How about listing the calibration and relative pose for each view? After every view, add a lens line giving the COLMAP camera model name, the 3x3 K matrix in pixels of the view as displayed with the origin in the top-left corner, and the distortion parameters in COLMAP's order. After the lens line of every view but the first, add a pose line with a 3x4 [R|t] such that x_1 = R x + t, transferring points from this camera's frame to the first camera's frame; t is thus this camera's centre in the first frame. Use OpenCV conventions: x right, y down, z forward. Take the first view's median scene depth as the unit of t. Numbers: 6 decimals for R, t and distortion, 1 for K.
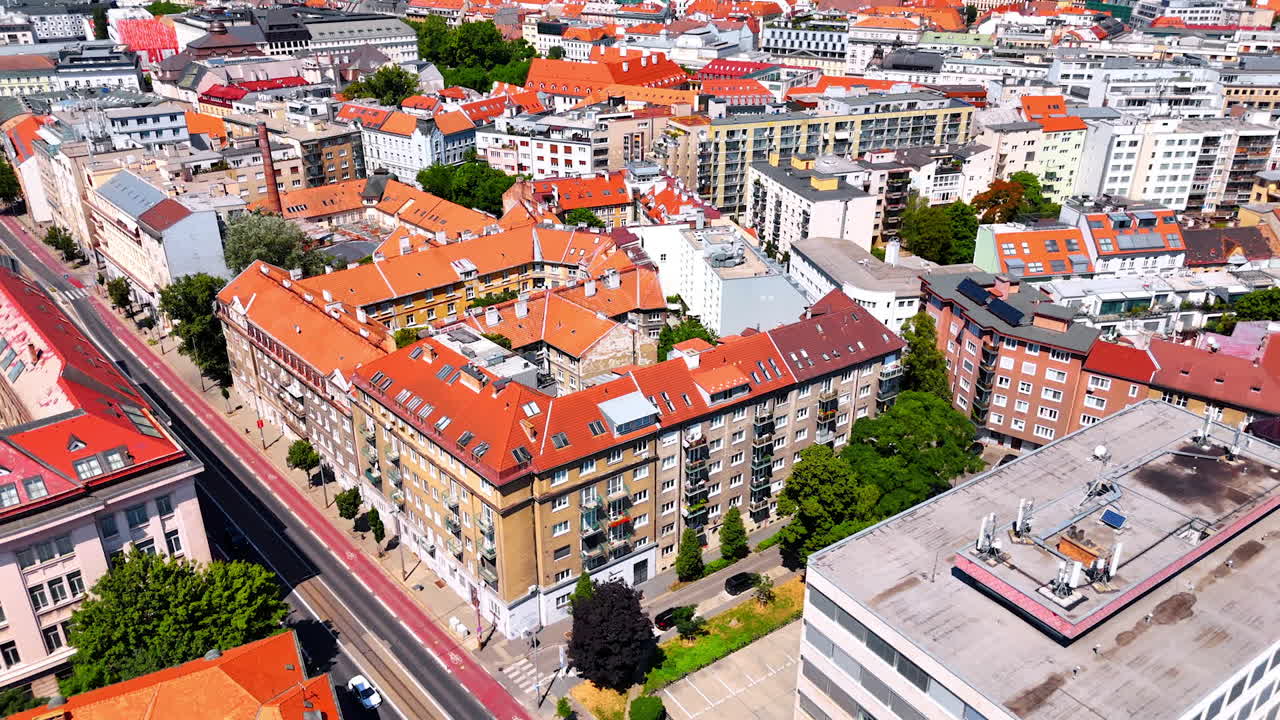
lens RADIAL K [[932.9, 0, 640.0], [0, 932.9, 360.0], [0, 0, 1]] dist [0.085298, -0.068814]
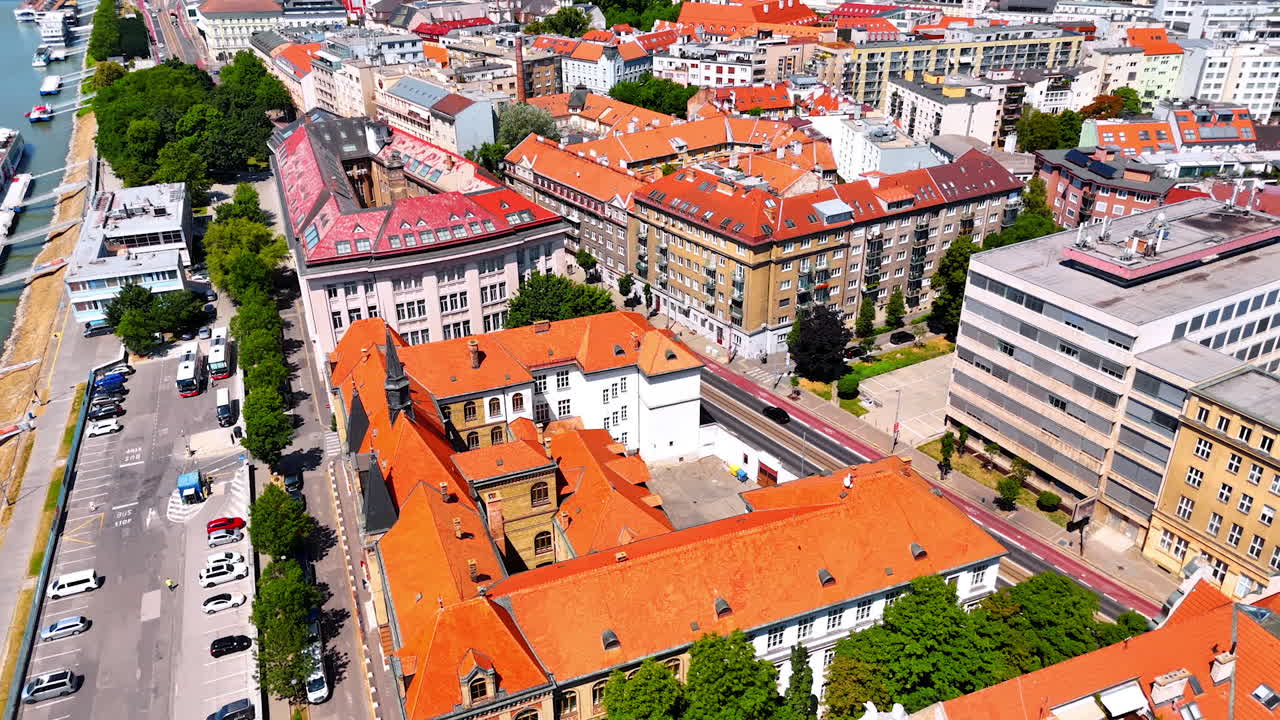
lens RADIAL K [[932.9, 0, 640.0], [0, 932.9, 360.0], [0, 0, 1]] dist [0.085298, -0.068814]
pose [[0.996042, 0.034301, -0.081997, -0.090386], [-0.031656, 0.998942, 0.033345, 0.122500], [0.083054, -0.030617, 0.996075, -0.249853]]
